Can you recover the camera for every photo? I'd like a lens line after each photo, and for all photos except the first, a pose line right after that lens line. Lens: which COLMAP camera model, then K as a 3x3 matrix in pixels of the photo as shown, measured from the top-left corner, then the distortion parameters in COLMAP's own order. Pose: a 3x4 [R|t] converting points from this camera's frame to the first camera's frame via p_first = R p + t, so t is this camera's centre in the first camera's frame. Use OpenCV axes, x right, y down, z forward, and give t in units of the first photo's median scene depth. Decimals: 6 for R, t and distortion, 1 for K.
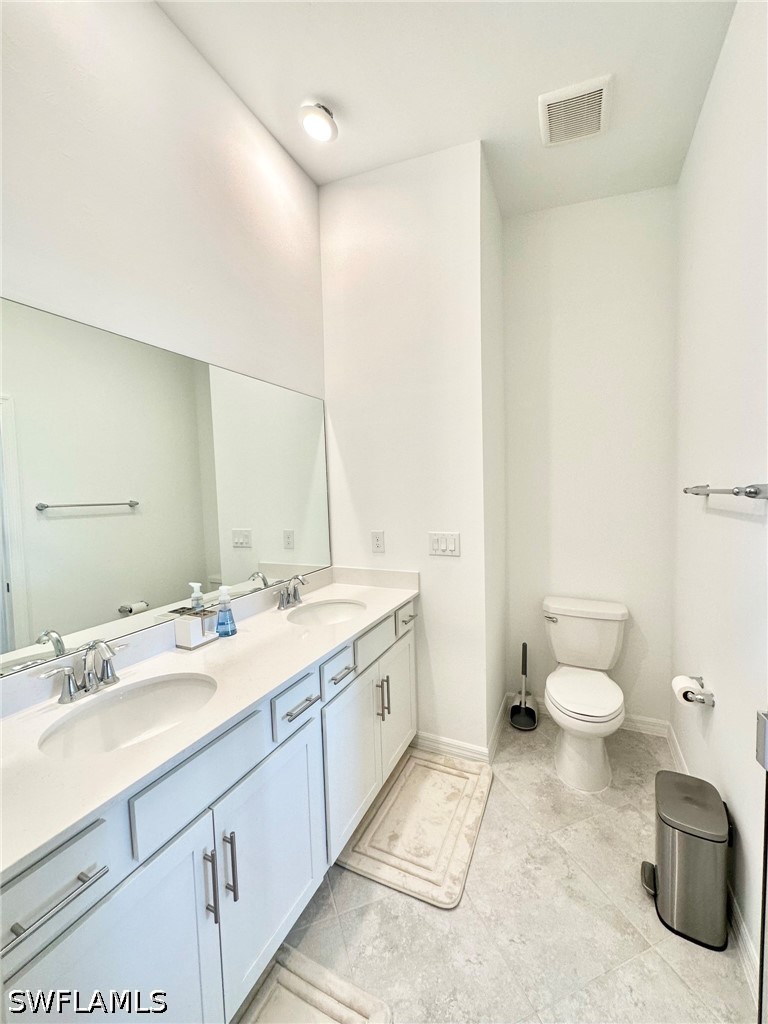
lens RADIAL K [[409.2, 0, 383.1], [0, 409.2, 509.9], [0, 0, 1]] dist [0.002196, 0.000102]
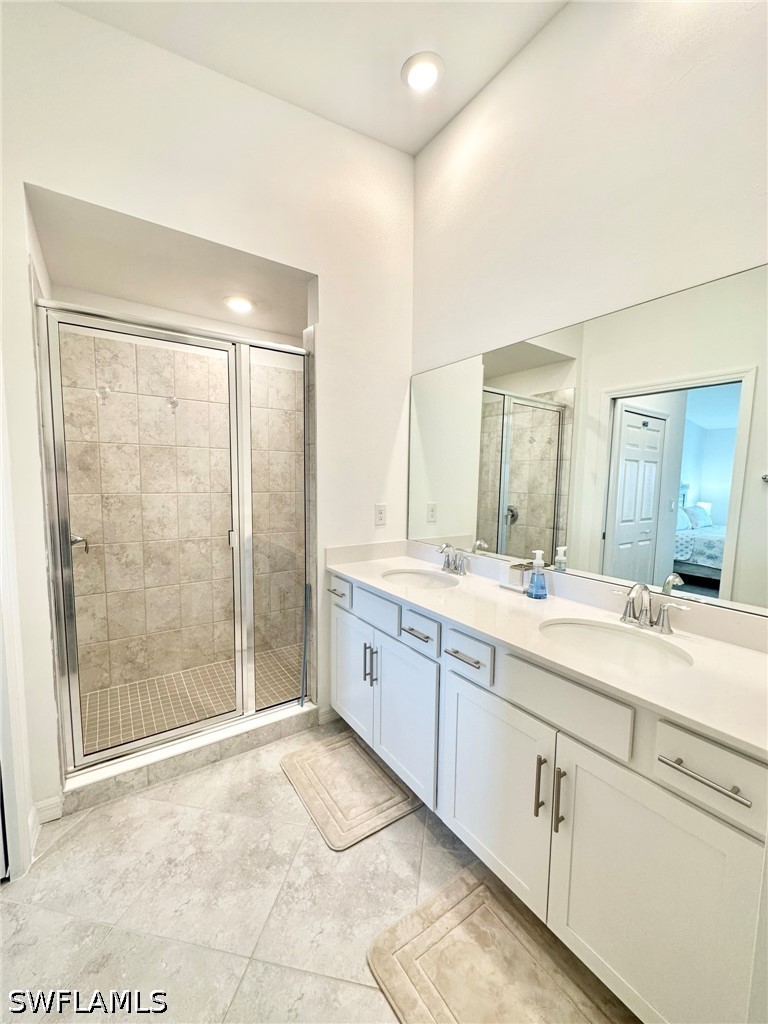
lens RADIAL K [[409.2, 0, 384.6], [0, 409.2, 516.2], [0, 0, 1]] dist [0.002196, 0.000102]
pose [[-0.501020, 0.109864, -0.858434, 0.787840], [-0.033079, 0.988754, 0.145848, -0.039314], [0.864803, 0.101468, -0.491751, 1.370761]]
